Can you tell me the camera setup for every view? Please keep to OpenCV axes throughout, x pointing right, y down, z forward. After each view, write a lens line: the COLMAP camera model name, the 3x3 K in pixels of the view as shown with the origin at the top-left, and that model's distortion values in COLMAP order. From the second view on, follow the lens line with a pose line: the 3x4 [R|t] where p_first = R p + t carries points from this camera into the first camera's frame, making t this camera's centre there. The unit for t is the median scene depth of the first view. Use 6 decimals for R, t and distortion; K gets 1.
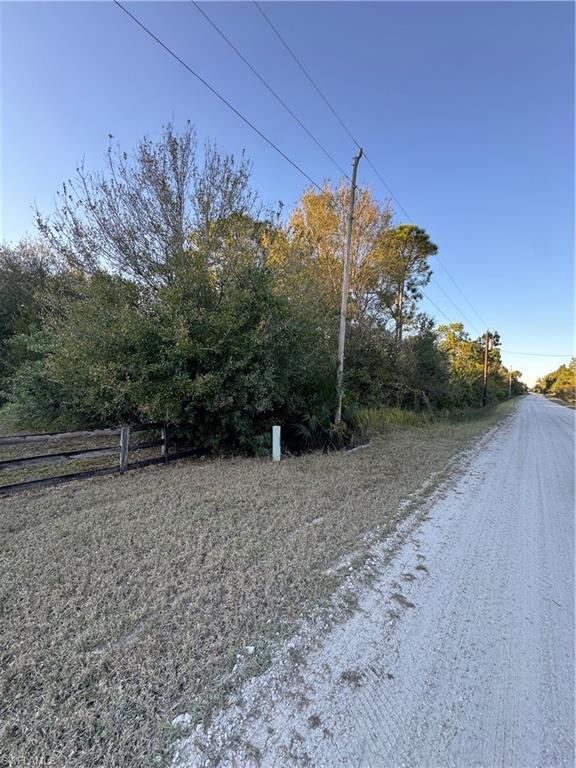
lens RADIAL K [[307.5, 0, 288.6], [0, 307.5, 381.3], [0, 0, 1]] dist [-0.019087, -0.000128]
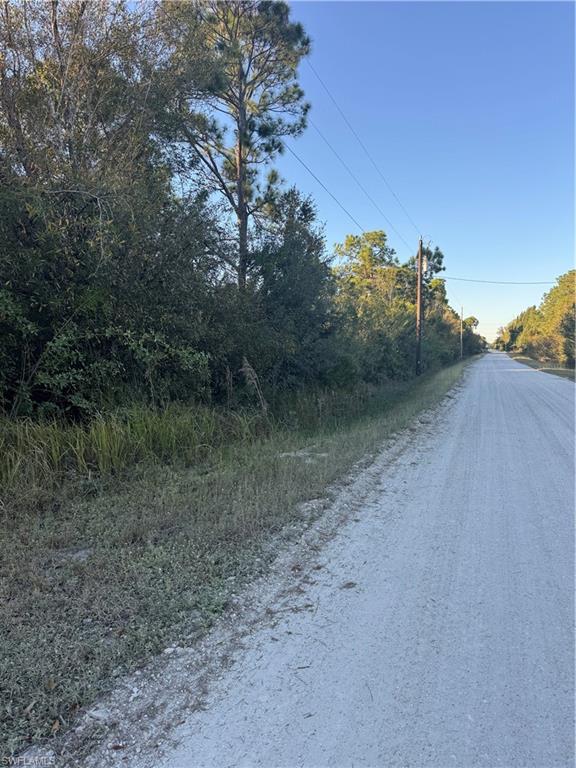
lens RADIAL K [[538.2, 0, 289.0], [0, 538.2, 383.0], [0, 0, 1]] dist [0.029216, -0.041801]
pose [[0.949270, -0.063232, 0.308038, 0.101836], [0.041485, 0.996195, 0.076652, 0.006725], [-0.311713, -0.059984, 0.948281, 0.121431]]
